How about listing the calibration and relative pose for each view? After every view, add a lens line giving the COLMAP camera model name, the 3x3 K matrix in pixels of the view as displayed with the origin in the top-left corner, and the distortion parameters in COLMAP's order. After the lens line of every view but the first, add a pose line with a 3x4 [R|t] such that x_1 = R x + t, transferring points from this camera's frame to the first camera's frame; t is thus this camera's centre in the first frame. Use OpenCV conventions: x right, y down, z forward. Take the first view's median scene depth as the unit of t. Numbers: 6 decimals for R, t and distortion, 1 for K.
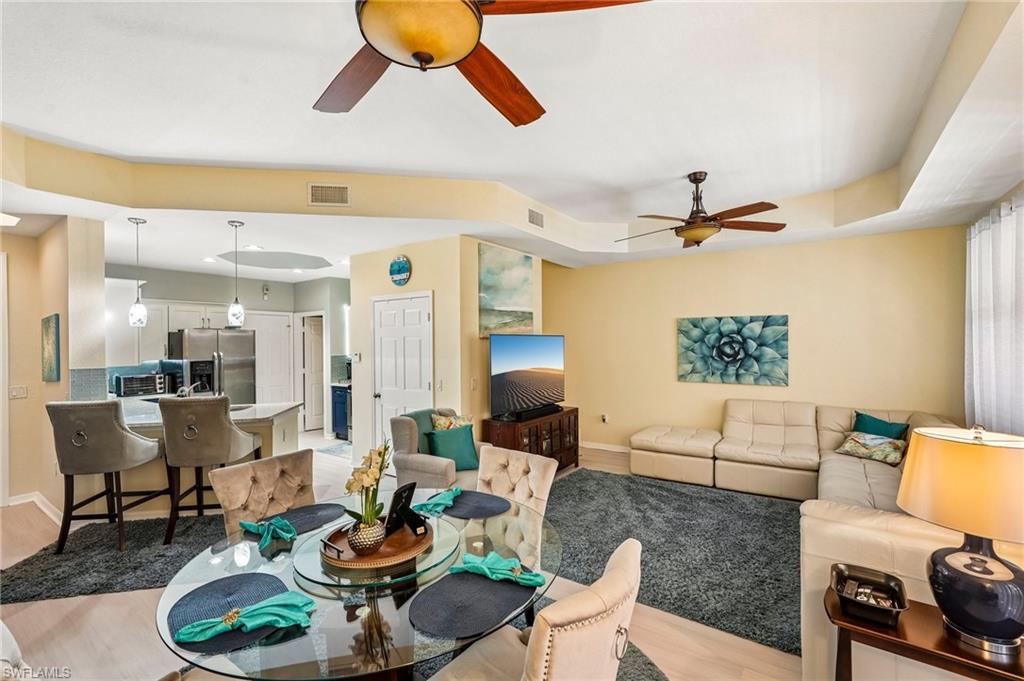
lens RADIAL K [[442.0, 0, 514.6], [0, 442.0, 343.5], [0, 0, 1]] dist [-0.010108, 0.002054]
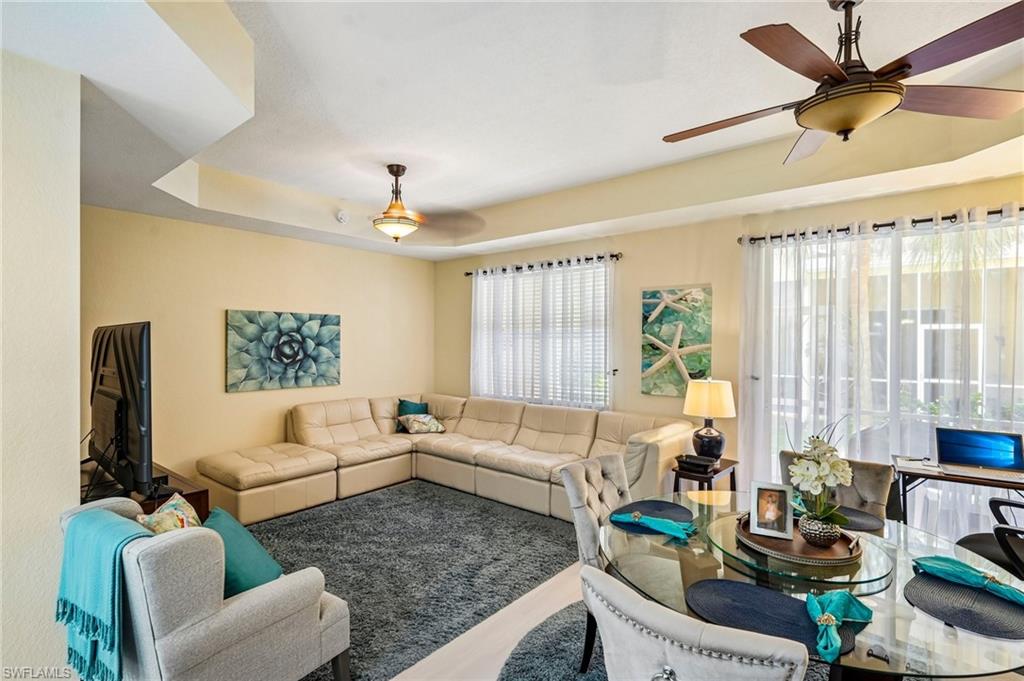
lens RADIAL K [[495.3, 0, 512.5], [0, 495.3, 340.7], [0, 0, 1]] dist [-0.002214, -0.000050]
pose [[0.077085, 0.008920, 0.996985, -0.473876], [-0.000390, 0.999960, -0.008917, 0.004344], [-0.997024, 0.000299, 0.077086, 0.484471]]
